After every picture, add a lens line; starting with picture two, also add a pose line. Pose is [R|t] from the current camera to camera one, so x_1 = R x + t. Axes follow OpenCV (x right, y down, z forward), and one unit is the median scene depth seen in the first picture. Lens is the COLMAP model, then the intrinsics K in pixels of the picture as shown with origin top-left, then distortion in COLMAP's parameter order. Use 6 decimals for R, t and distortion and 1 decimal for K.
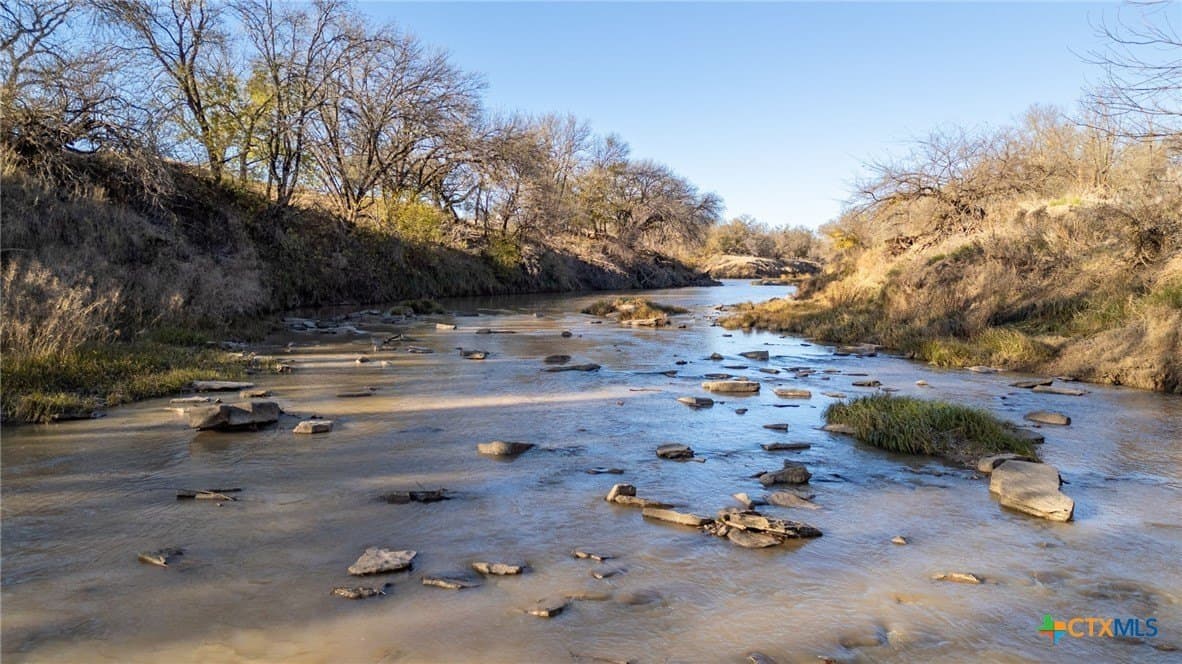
lens RADIAL K [[825.5, 0, 595.2], [0, 825.5, 333.9], [0, 0, 1]] dist [0.087092, -0.076240]
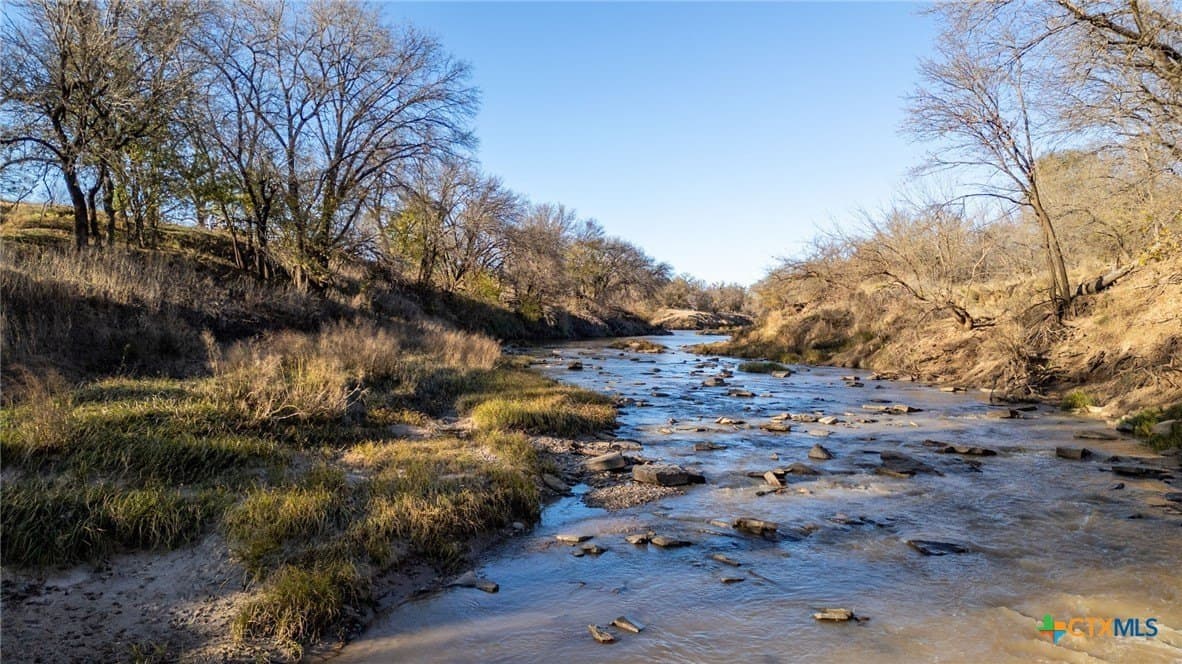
lens RADIAL K [[825.5, 0, 595.2], [0, 825.5, 333.9], [0, 0, 1]] dist [0.087092, -0.076240]
pose [[0.997291, 0.004570, 0.073420, -0.058651], [-0.000039, 0.998101, -0.061594, 0.017657], [-0.073562, 0.061424, 0.995397, -0.248200]]
